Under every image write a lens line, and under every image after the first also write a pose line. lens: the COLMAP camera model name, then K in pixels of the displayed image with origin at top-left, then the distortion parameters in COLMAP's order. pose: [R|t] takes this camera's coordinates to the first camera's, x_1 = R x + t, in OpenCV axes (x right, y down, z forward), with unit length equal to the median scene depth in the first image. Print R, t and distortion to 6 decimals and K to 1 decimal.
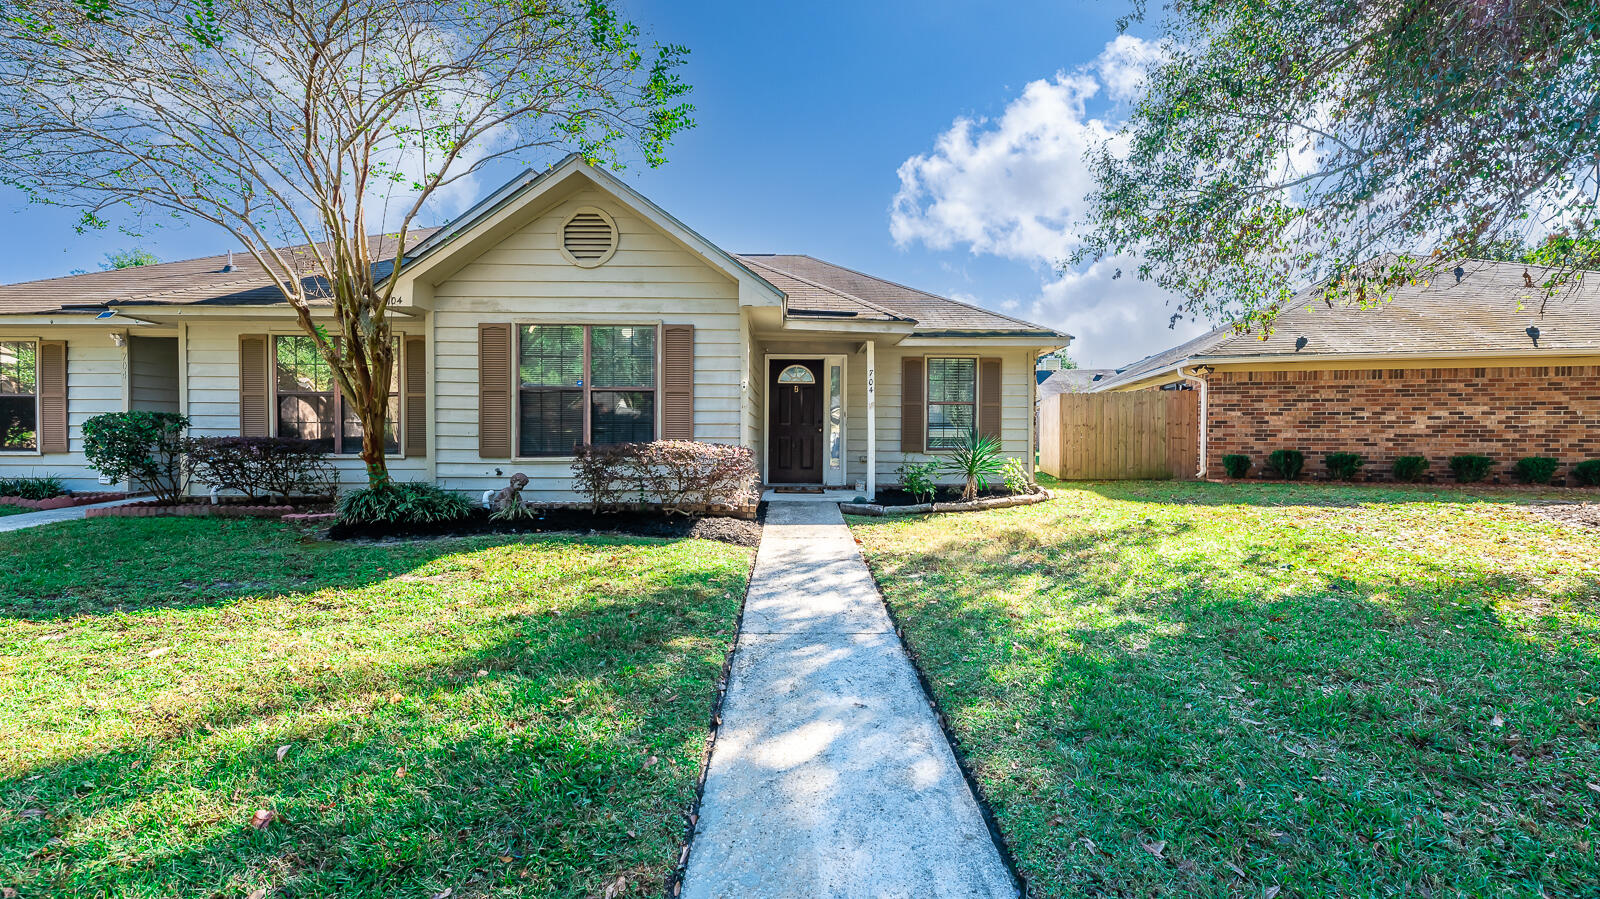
lens RADIAL K [[648.1, 0, 791.1], [0, 648.1, 444.6], [0, 0, 1]] dist [-0.000788, -0.000066]
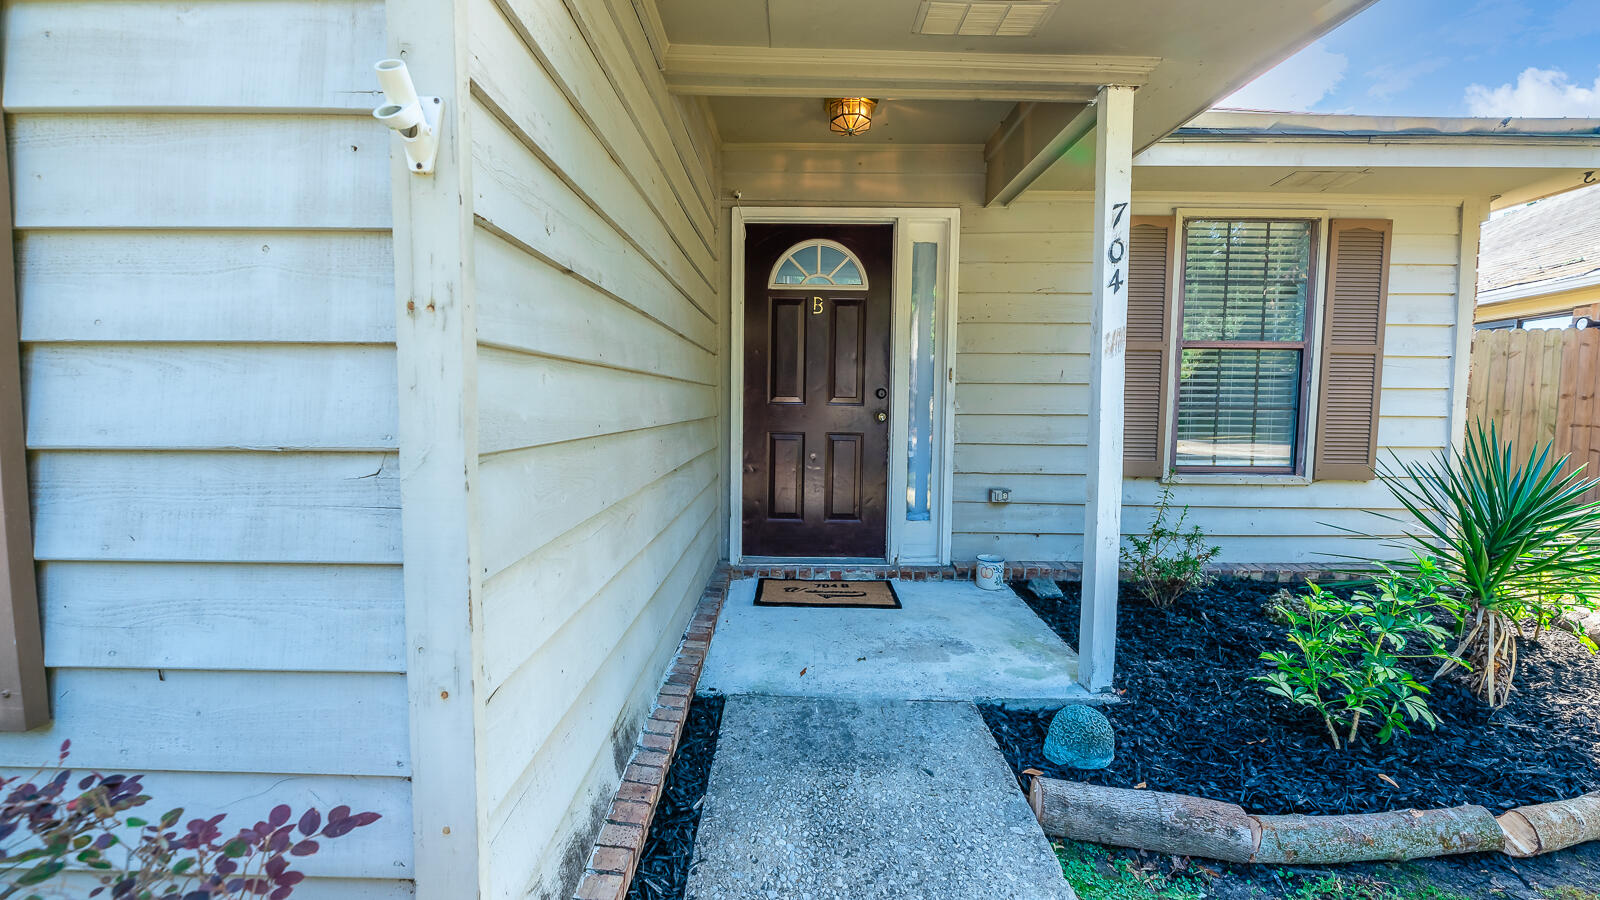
lens RADIAL K [[648.1, 0, 791.1], [0, 648.1, 445.1], [0, 0, 1]] dist [-0.000788, -0.000066]
pose [[0.999971, 0.003628, -0.006686, -0.004498], [-0.003214, 0.998144, 0.060820, -0.028980], [0.006894, -0.060797, 0.998126, 0.626947]]
